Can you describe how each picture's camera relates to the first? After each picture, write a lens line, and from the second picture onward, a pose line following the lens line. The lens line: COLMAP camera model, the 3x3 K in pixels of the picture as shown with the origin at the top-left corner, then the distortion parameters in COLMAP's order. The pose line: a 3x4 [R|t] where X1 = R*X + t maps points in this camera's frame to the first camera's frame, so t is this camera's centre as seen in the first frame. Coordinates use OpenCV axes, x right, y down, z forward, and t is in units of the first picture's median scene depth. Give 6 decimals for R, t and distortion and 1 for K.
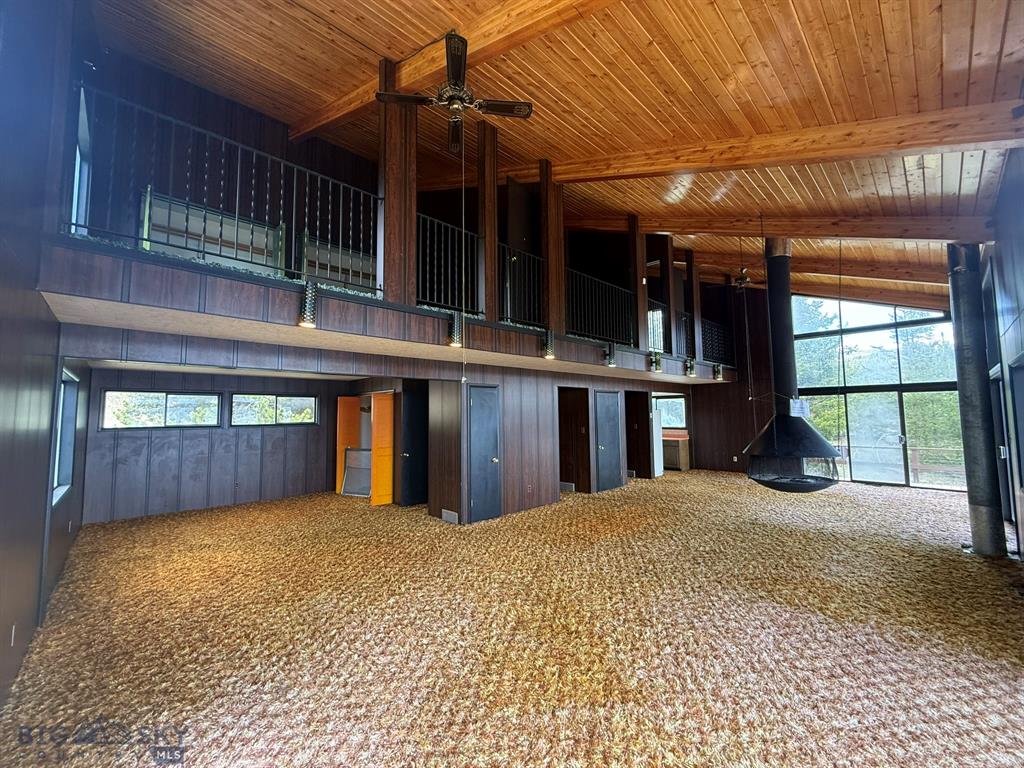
lens RADIAL K [[408.6, 0, 508.0], [0, 408.6, 383.6], [0, 0, 1]] dist [0.002951, 0.000463]
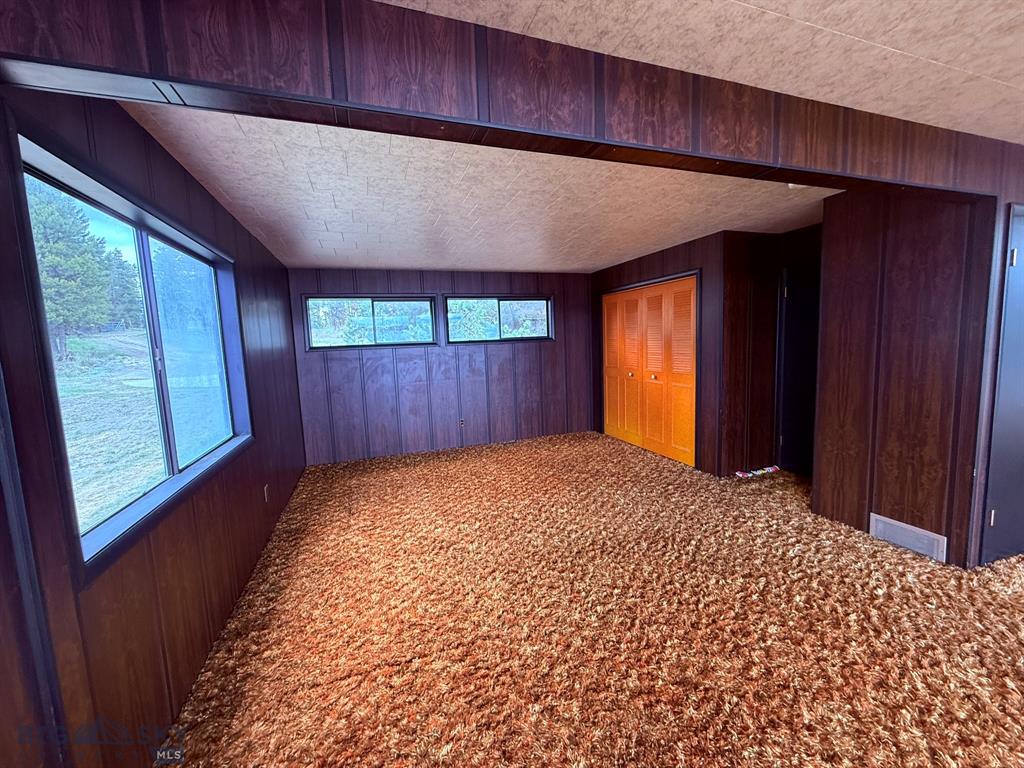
lens RADIAL K [[408.6, 0, 508.0], [0, 408.6, 383.6], [0, 0, 1]] dist [0.002951, 0.000463]
pose [[0.913502, 0.018350, -0.406420, -0.303282], [0.058942, 0.982473, 0.176842, 0.055897], [0.402541, -0.185500, 0.896409, 0.403984]]
